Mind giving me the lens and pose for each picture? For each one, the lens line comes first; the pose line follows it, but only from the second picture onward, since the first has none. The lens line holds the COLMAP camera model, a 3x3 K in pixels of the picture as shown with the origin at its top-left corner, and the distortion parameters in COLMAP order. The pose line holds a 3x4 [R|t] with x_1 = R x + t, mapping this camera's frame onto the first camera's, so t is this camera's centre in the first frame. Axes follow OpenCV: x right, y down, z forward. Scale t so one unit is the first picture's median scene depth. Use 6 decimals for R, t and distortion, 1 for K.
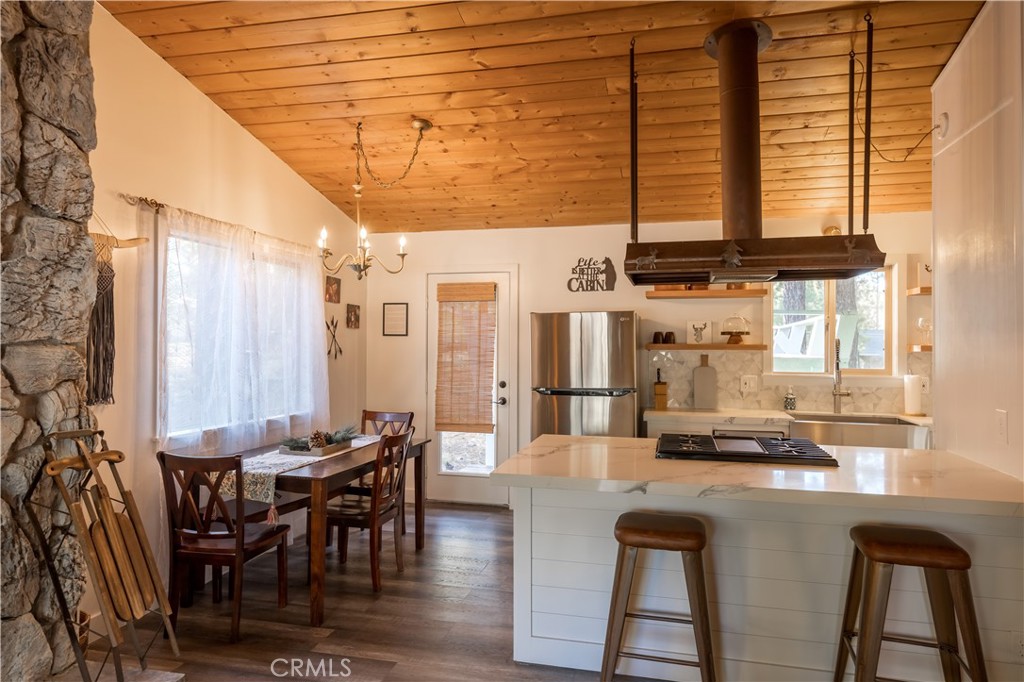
lens RADIAL K [[647.9, 0, 528.8], [0, 647.9, 341.1], [0, 0, 1]] dist [0.018156, -0.002043]
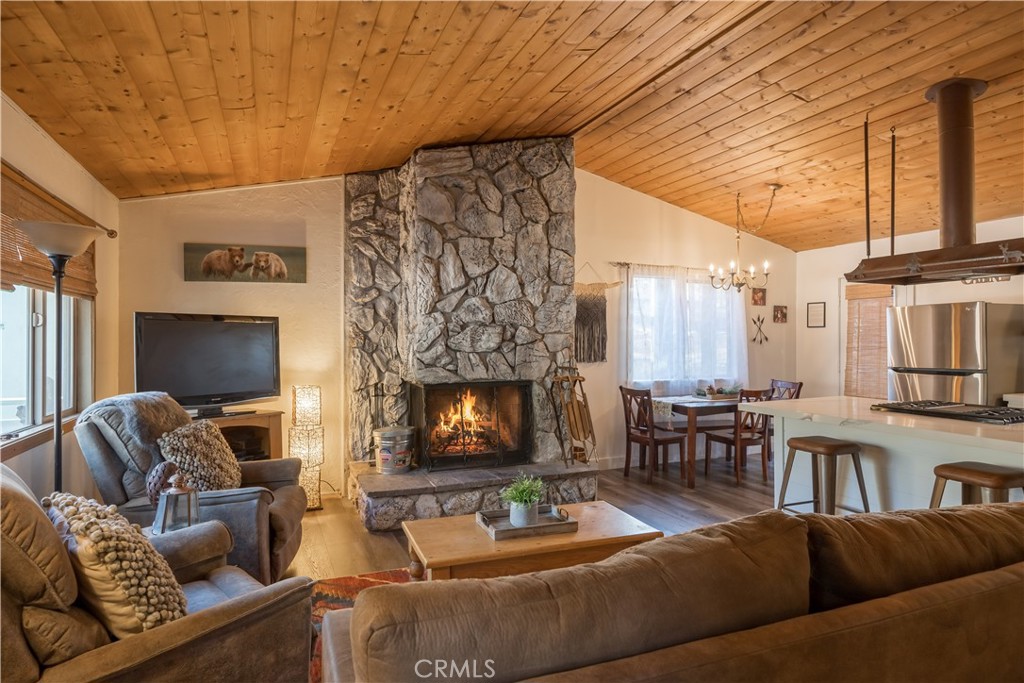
lens RADIAL K [[578.0, 0, 509.1], [0, 578.0, 344.6], [0, 0, 1]] dist [0.004392, -0.001877]
pose [[0.586100, 0.004864, -0.810224, 0.615353], [0.008049, 0.999898, 0.011826, 0.012508], [0.810199, -0.013453, 0.586000, -0.313104]]
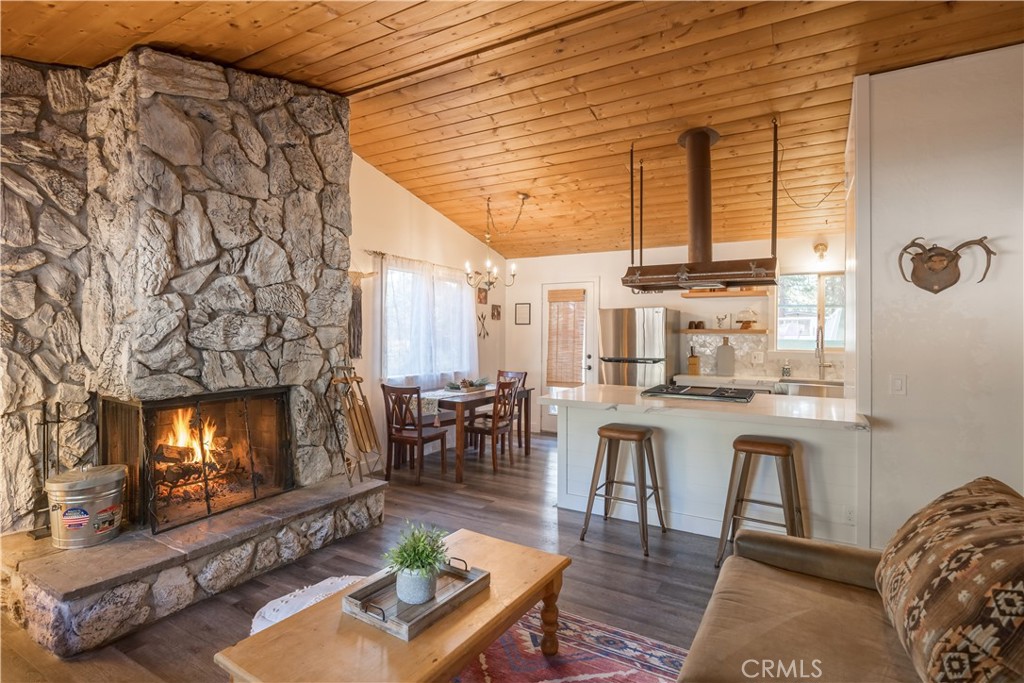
lens RADIAL K [[508.4, 0, 514.1], [0, 508.4, 338.1], [0, 0, 1]] dist [-0.006882, -0.001122]
pose [[0.956364, 0.005593, -0.292125, 0.210383], [-0.001287, 0.999888, 0.014931, 0.010342], [0.292176, -0.013904, 0.956264, -0.275393]]
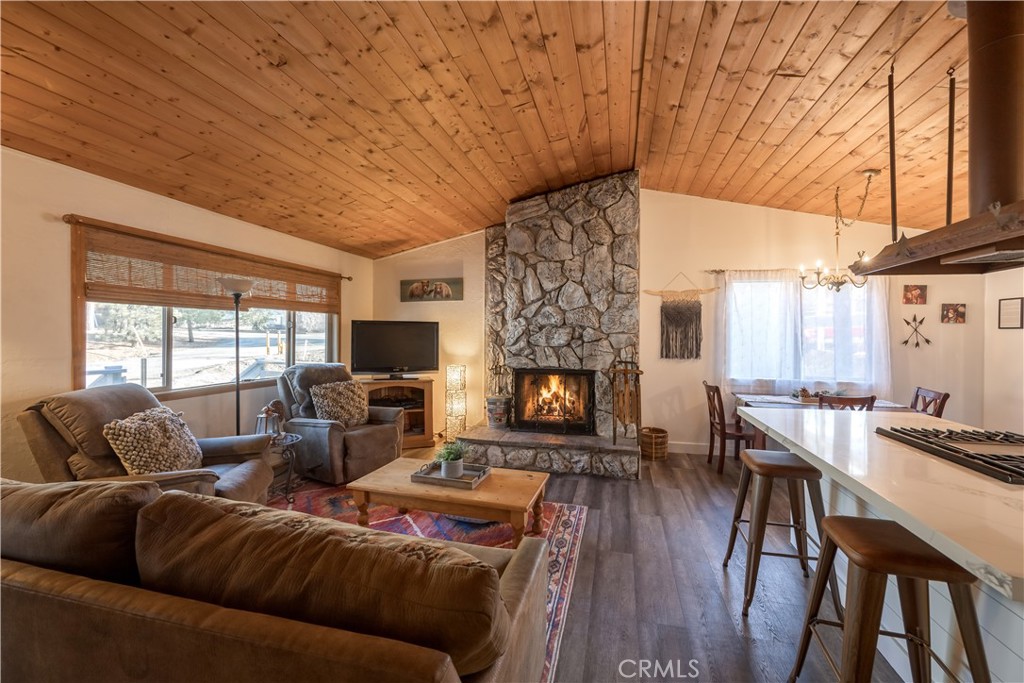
lens RADIAL K [[401.8, 0, 532.0], [0, 401.8, 337.9], [0, 0, 1]] dist [0.000833, 0.000092]
pose [[0.014890, 0.007589, -0.999860, 0.729810], [-0.003847, 0.999964, 0.007532, 0.008021], [0.999882, 0.003734, 0.014919, 0.314783]]
